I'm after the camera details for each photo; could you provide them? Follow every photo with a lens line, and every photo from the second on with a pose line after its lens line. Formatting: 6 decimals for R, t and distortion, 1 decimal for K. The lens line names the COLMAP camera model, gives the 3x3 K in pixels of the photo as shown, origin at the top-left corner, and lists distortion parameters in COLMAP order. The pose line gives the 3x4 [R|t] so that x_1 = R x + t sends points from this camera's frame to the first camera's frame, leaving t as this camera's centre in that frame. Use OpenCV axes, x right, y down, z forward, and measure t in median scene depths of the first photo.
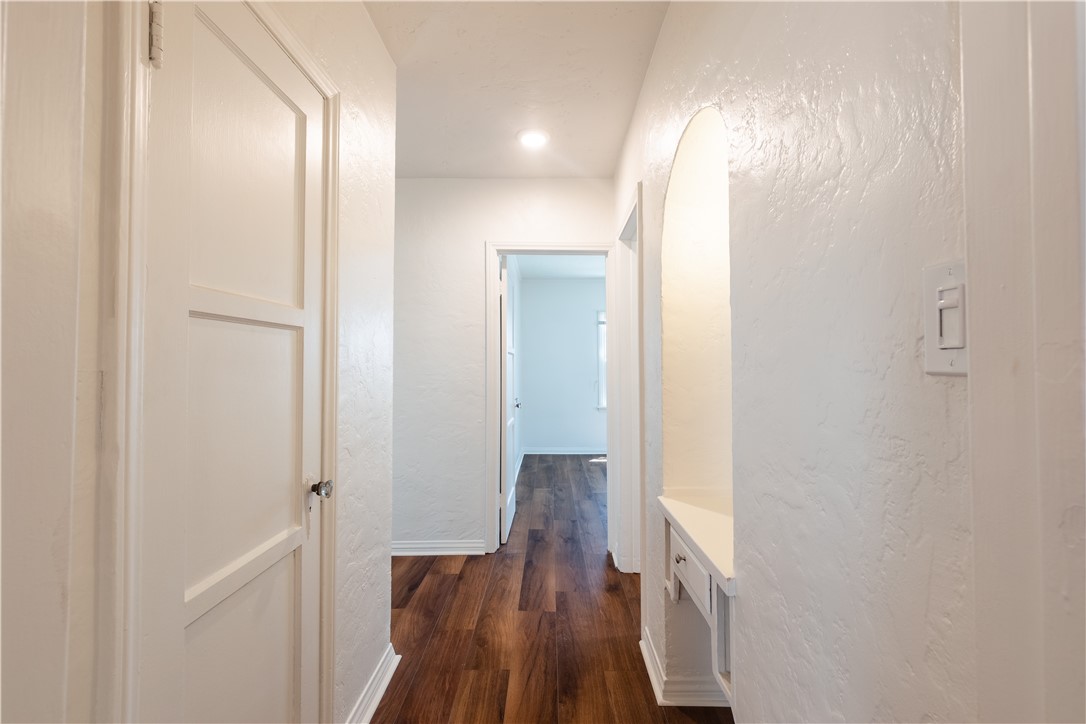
lens RADIAL K [[486.7, 0, 549.1], [0, 486.7, 358.5], [0, 0, 1]] dist [0.002949, -0.001110]
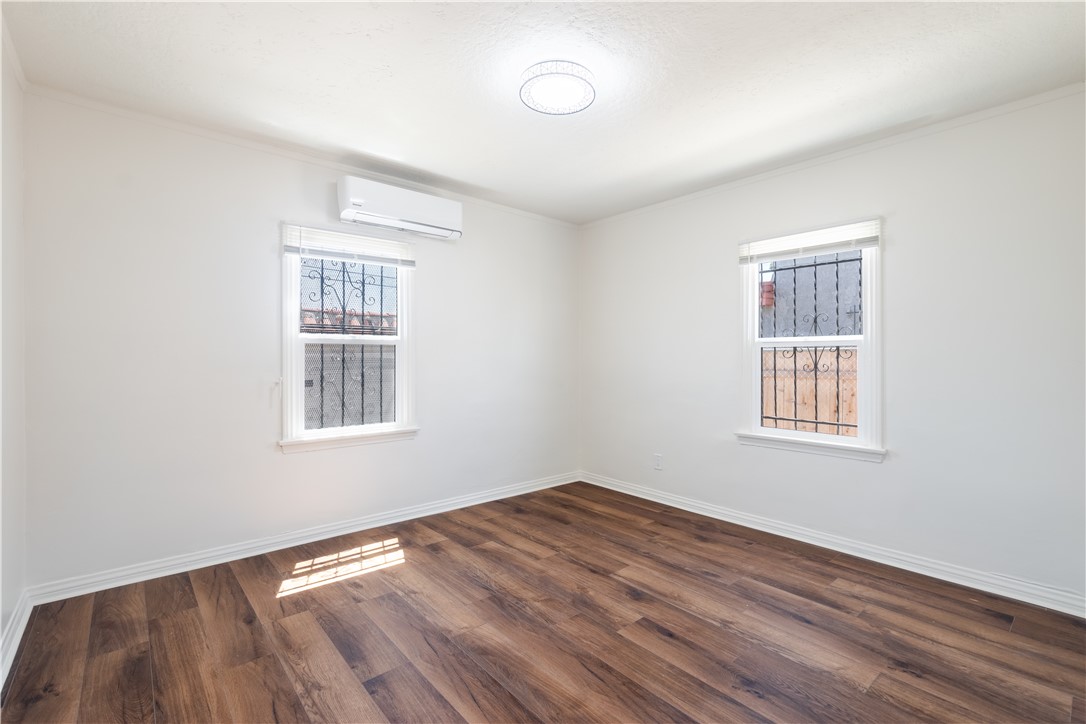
lens RADIAL K [[486.7, 0, 549.1], [0, 486.7, 358.5], [0, 0, 1]] dist [0.002949, -0.001110]
pose [[0.755363, 0.002850, 0.655301, -0.004550], [-0.006665, 0.999972, 0.003334, 0.023002], [-0.655273, -0.006886, 0.755361, 0.542433]]
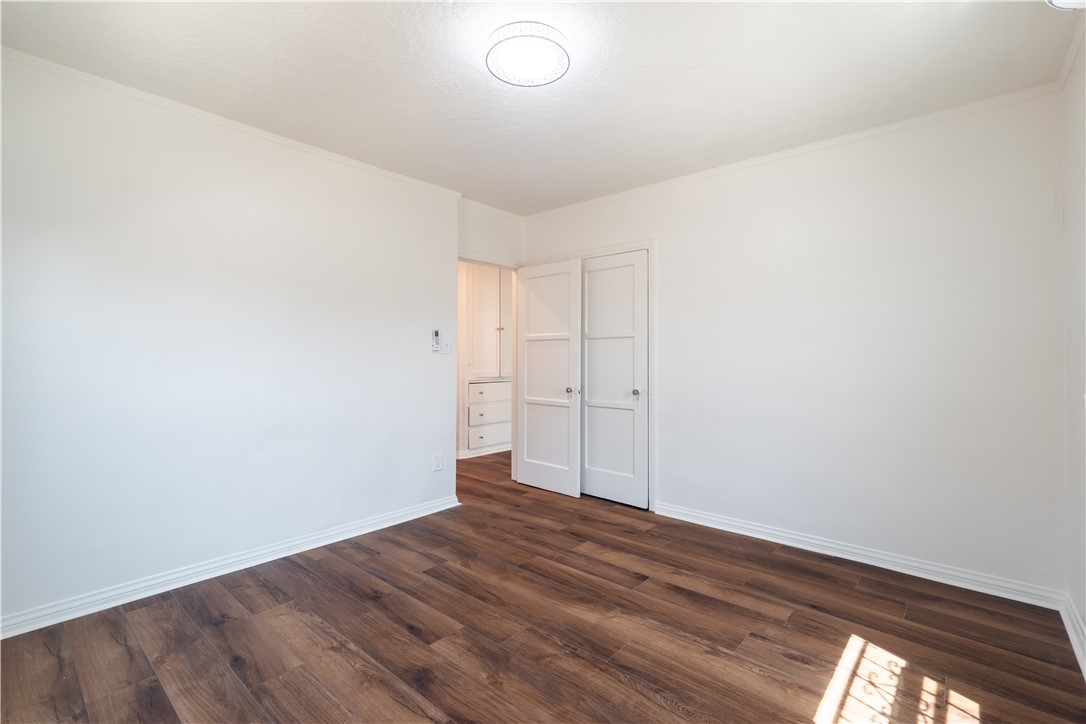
lens RADIAL K [[486.7, 0, 549.1], [0, 486.7, 358.5], [0, 0, 1]] dist [0.002949, -0.001110]
pose [[-0.653477, 0.001472, -0.756945, 0.442393], [0.003962, 0.999991, -0.001476, 0.026029], [0.756936, -0.003963, -0.653477, 1.003744]]
